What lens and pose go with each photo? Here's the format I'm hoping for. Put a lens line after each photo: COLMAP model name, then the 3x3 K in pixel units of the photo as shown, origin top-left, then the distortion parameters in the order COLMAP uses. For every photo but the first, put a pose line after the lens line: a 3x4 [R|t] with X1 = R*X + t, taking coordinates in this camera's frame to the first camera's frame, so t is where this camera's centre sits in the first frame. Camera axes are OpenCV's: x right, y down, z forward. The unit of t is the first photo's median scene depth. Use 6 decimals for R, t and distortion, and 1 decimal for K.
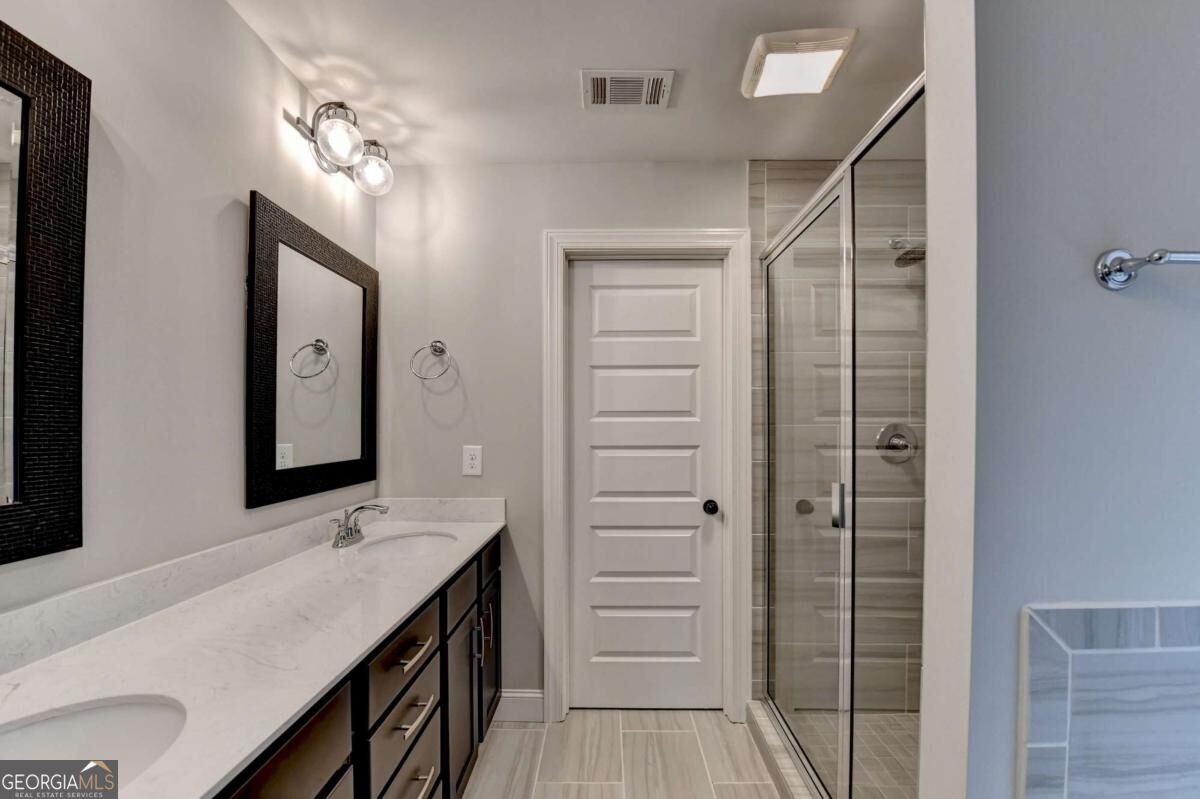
lens RADIAL K [[495.4, 0, 594.1], [0, 495.4, 414.6], [0, 0, 1]] dist [-0.013111, -0.000916]
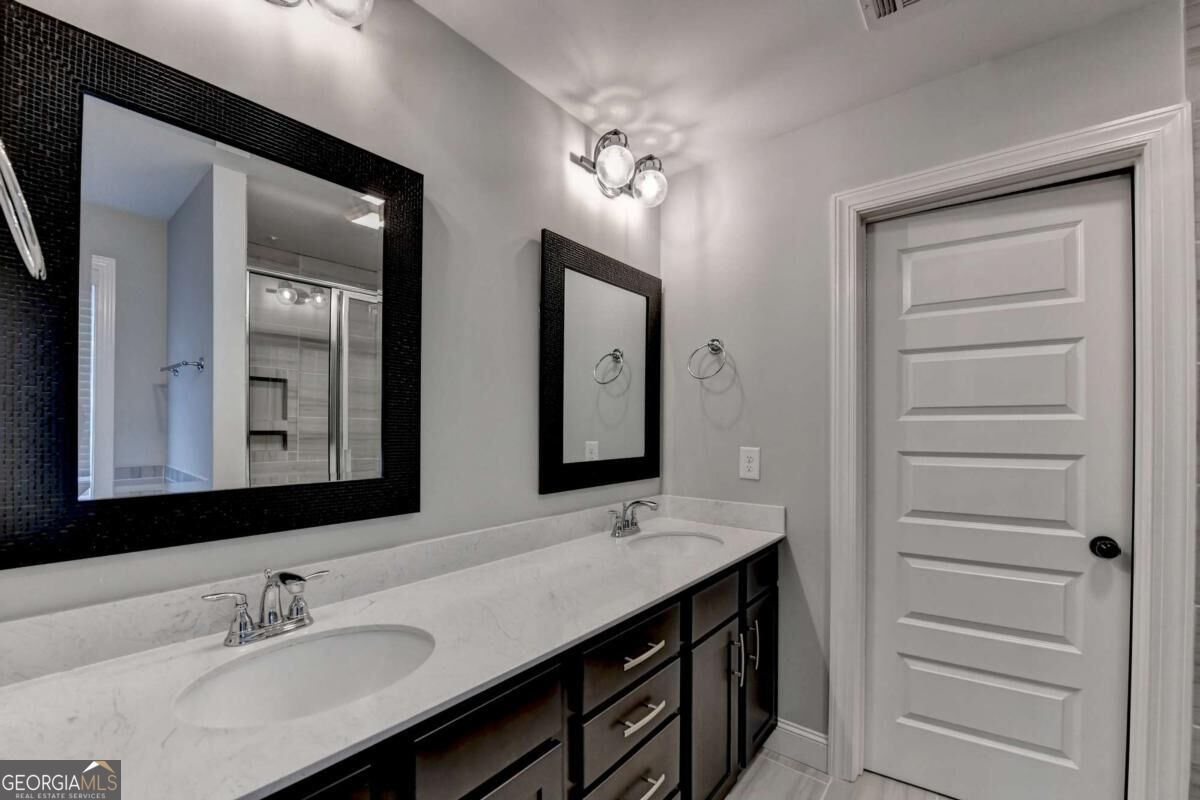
lens RADIAL K [[491.0, 0, 601.4], [0, 491.0, 419.7], [0, 0, 1]] dist [-0.014127, -0.000356]
pose [[0.793379, -0.008418, -0.608670, 0.113055], [0.012789, 0.999914, 0.002842, 0.005309], [0.608593, -0.010039, 0.793419, 0.109690]]
